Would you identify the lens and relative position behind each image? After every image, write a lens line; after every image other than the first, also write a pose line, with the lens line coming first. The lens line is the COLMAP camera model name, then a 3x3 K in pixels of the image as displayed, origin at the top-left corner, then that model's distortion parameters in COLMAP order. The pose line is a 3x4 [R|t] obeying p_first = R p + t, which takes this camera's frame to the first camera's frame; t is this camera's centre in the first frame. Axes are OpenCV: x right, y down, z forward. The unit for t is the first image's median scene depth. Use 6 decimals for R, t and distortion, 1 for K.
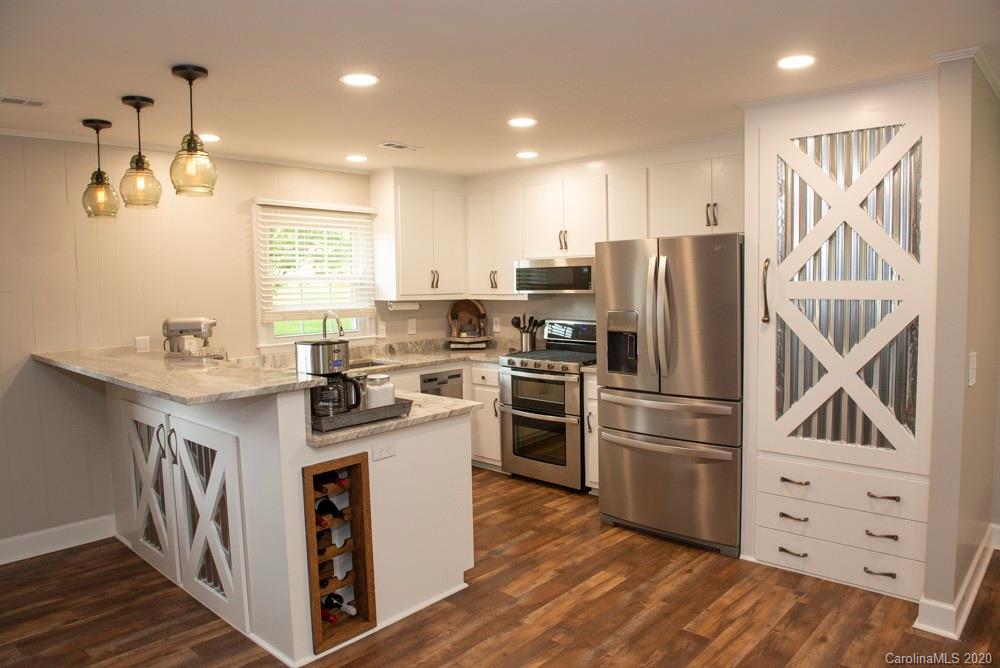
lens RADIAL K [[682.8, 0, 503.2], [0, 682.8, 332.5], [0, 0, 1]] dist [-0.044868, -0.015492]
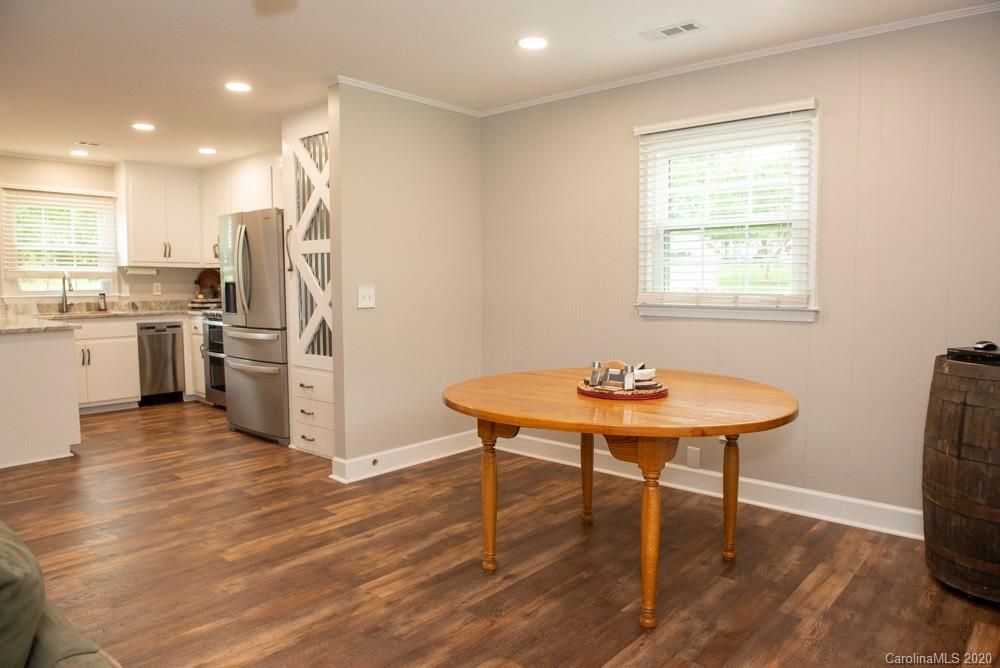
lens RADIAL K [[682.8, 0, 503.2], [0, 682.8, 335.3], [0, 0, 1]] dist [-0.044868, -0.015492]
pose [[0.999757, 0.013237, 0.017637, 0.543687], [-0.013328, 0.999898, 0.005037, 0.069990], [-0.017568, -0.005271, 0.999832, -0.268770]]
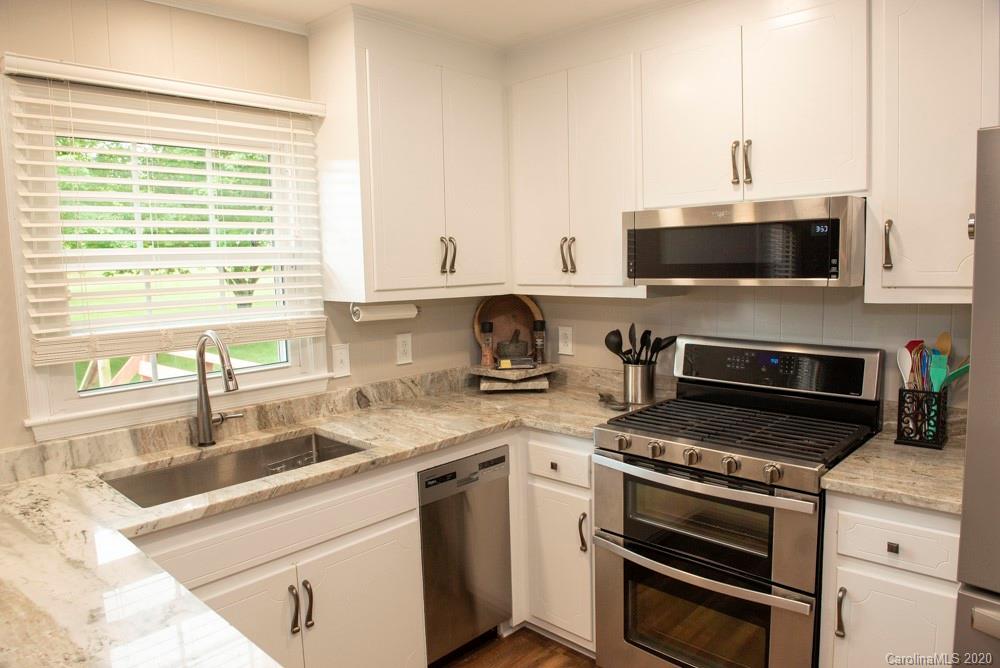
lens RADIAL K [[682.8, 0, 498.6], [0, 682.8, 337.9], [0, 0, 1]] dist [-0.044868, -0.015492]
pose [[0.999681, -0.007595, -0.024080, -0.058380], [0.008622, 0.999045, 0.042829, -0.043946], [0.023732, -0.043023, 0.998792, 0.566692]]
